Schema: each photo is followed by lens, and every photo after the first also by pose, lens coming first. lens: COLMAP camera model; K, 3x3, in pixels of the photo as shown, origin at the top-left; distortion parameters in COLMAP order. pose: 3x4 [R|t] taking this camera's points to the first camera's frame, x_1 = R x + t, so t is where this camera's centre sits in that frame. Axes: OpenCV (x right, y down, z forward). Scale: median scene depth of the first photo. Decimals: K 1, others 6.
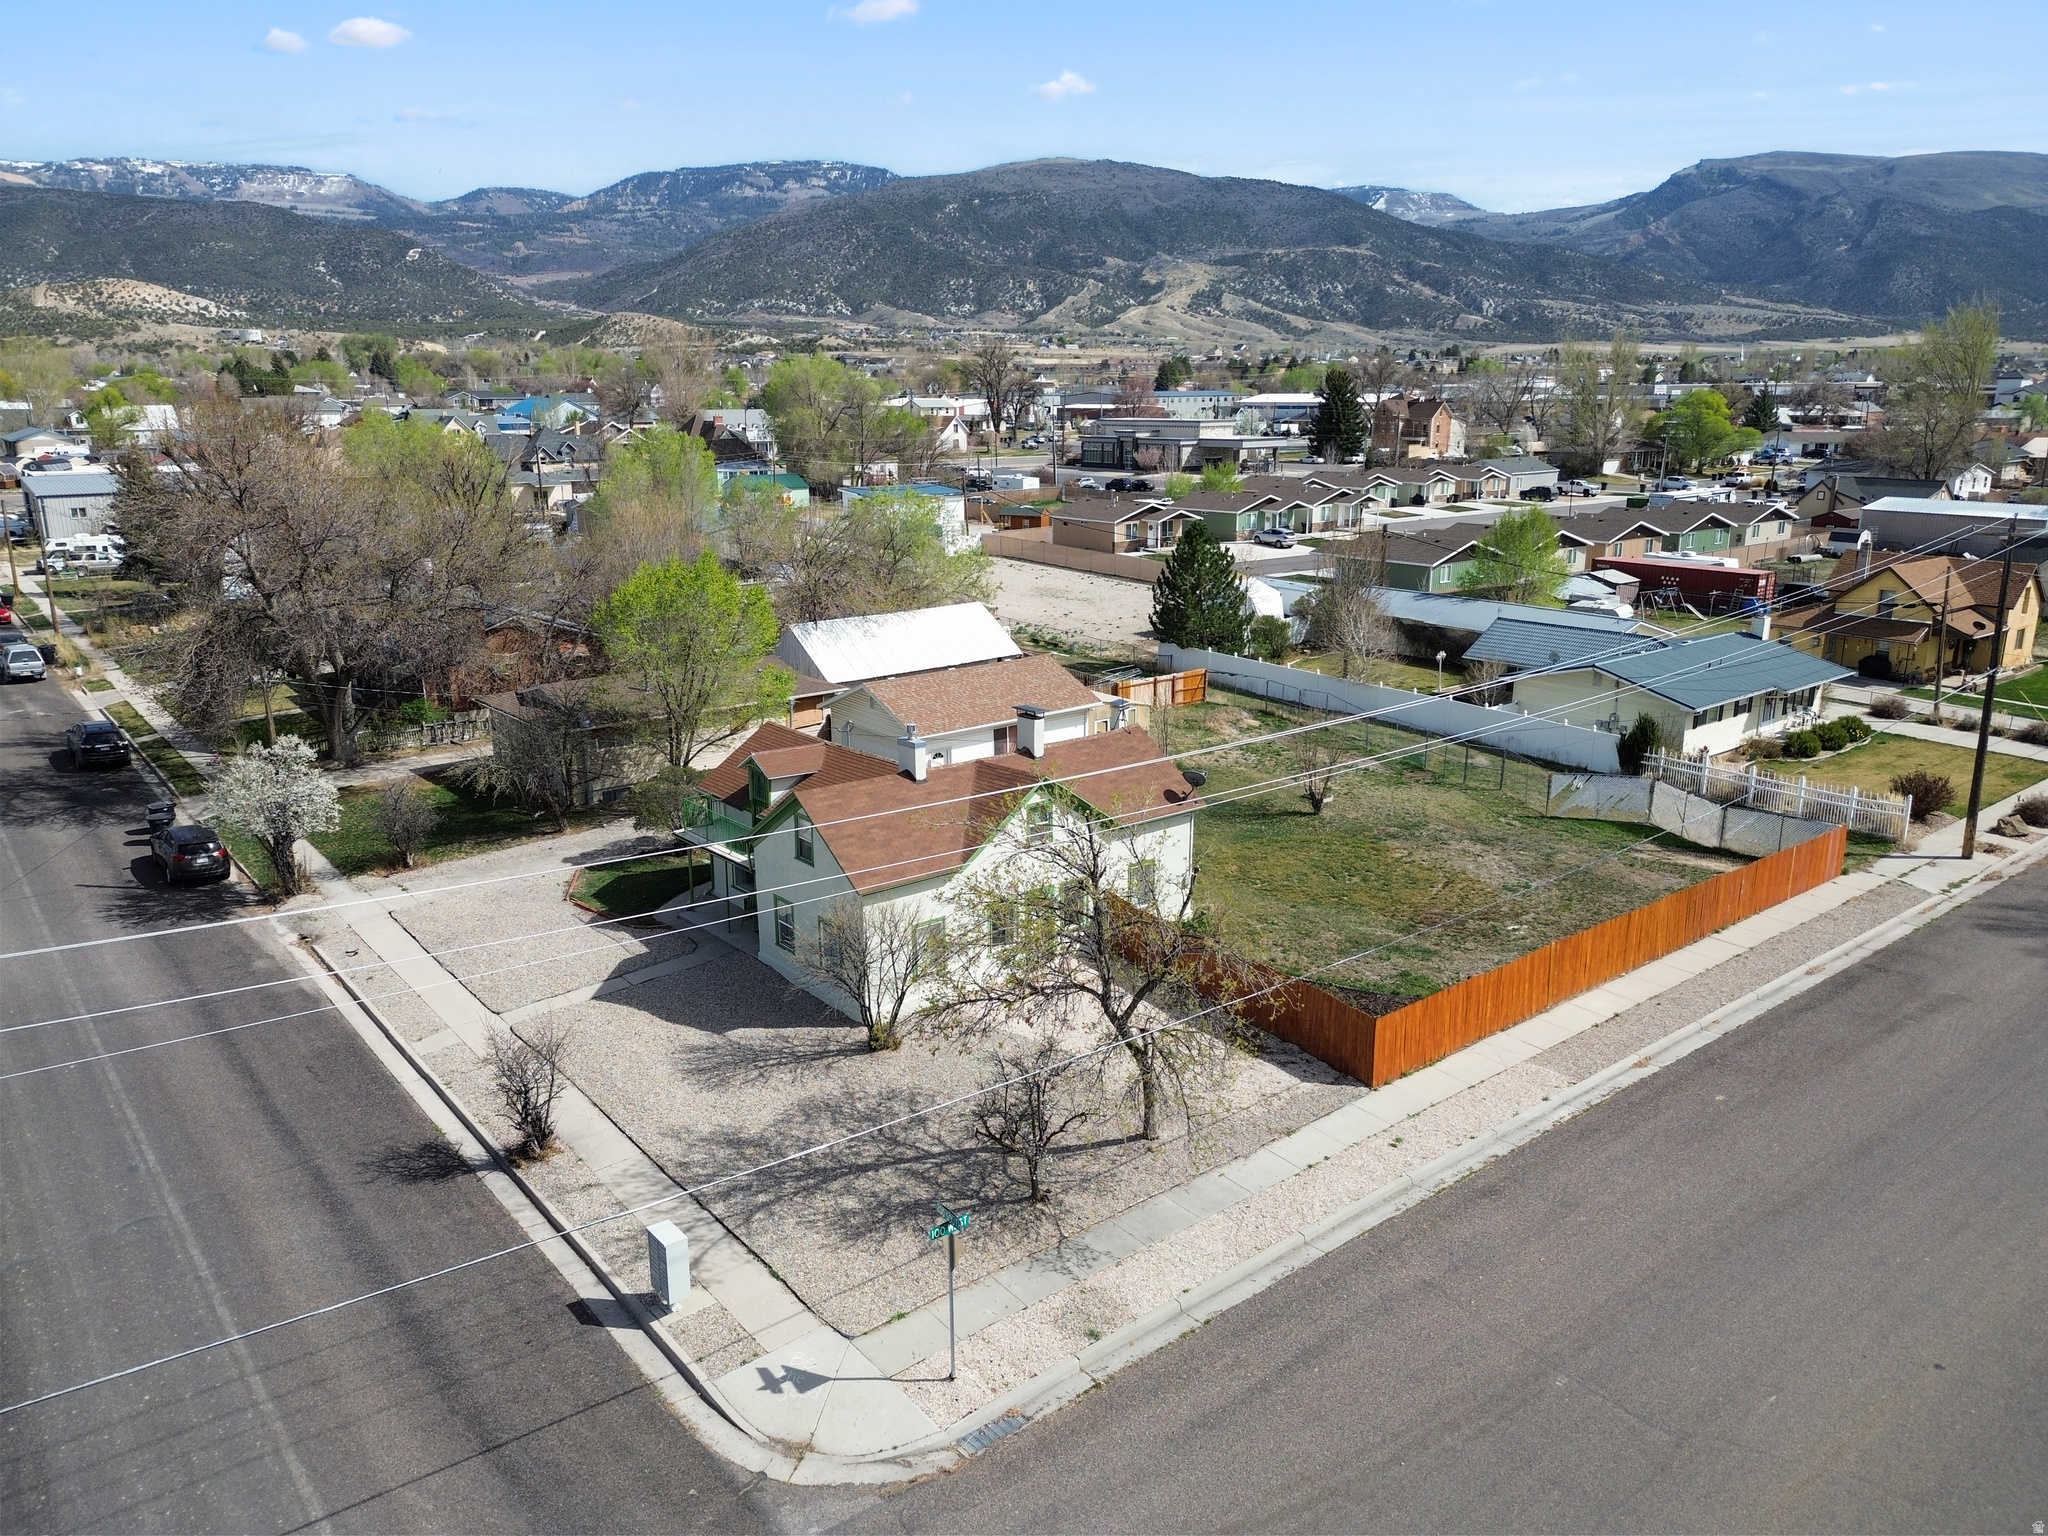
lens RADIAL K [[1445.3, 0, 1021.1], [0, 1445.3, 758.6], [0, 0, 1]] dist [0.063448, -0.056501]
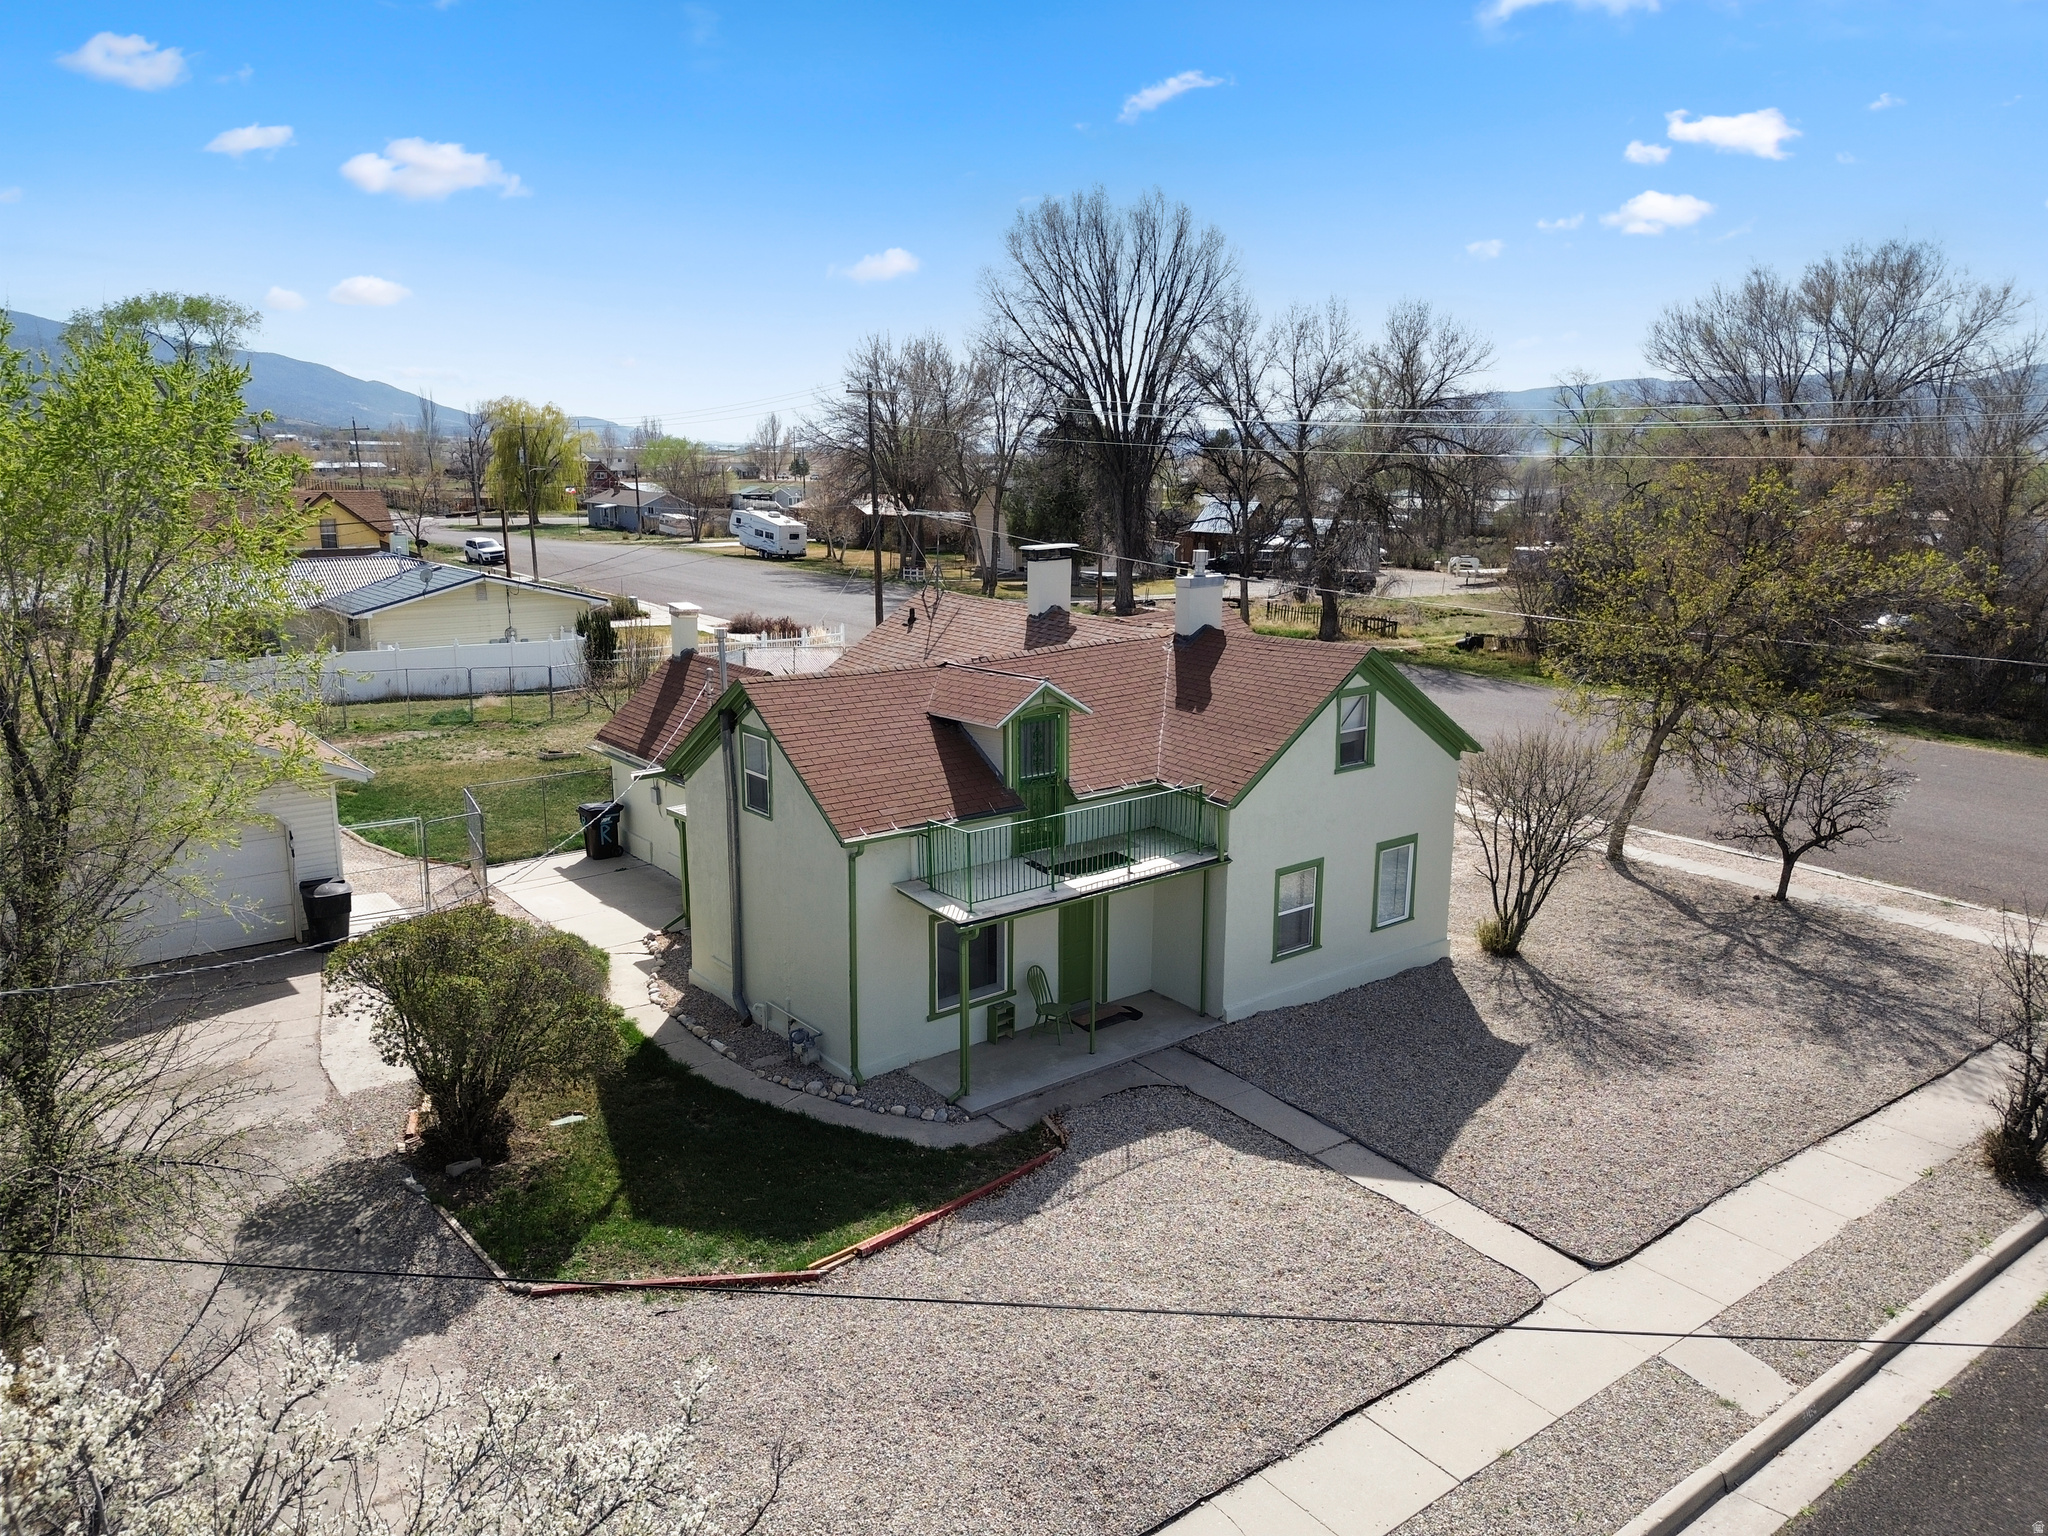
lens RADIAL K [[1444.5, 0, 1024.0], [0, 1444.5, 768.0], [0, 0, 1]] dist [0.015612, 0.002616]
pose [[0.021354, -0.210075, 0.977452, -0.575967], [0.241007, 0.949925, 0.198894, -0.062386], [-0.970289, 0.231325, 0.070914, 0.857904]]
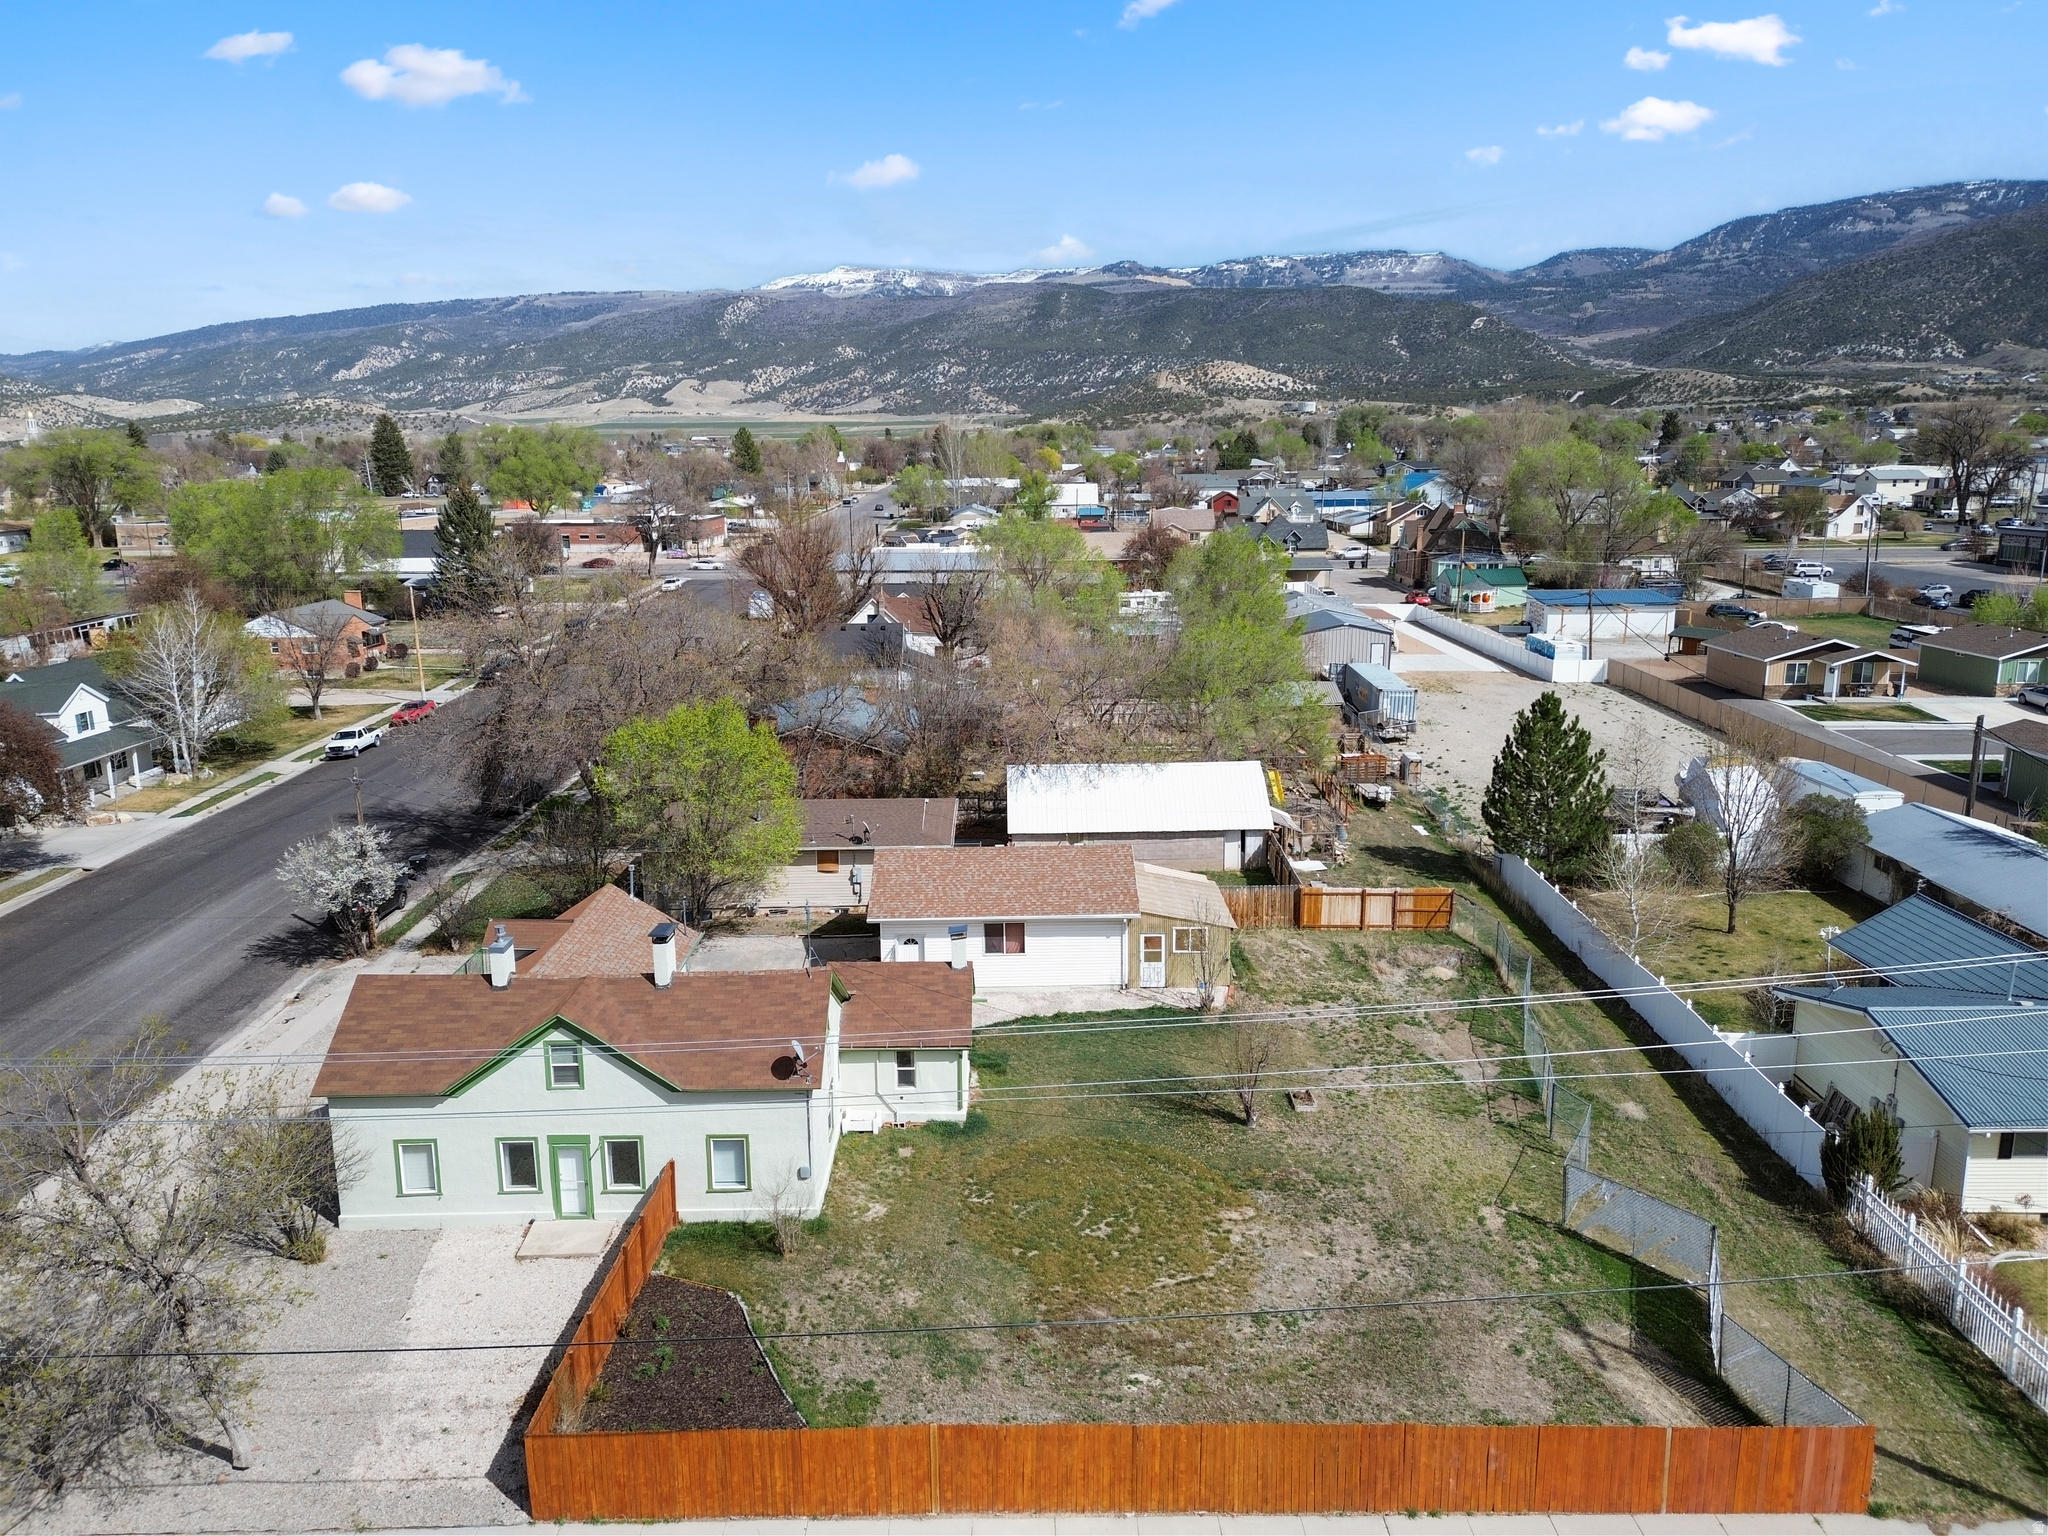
lens RADIAL K [[1445.3, 0, 1021.1], [0, 1445.3, 758.6], [0, 0, 1]] dist [0.063448, -0.056501]
pose [[0.780553, 0.126300, -0.612197, 0.622989], [-0.149589, 0.988660, 0.013240, -0.160407], [0.606927, 0.081244, 0.790594, 0.358956]]
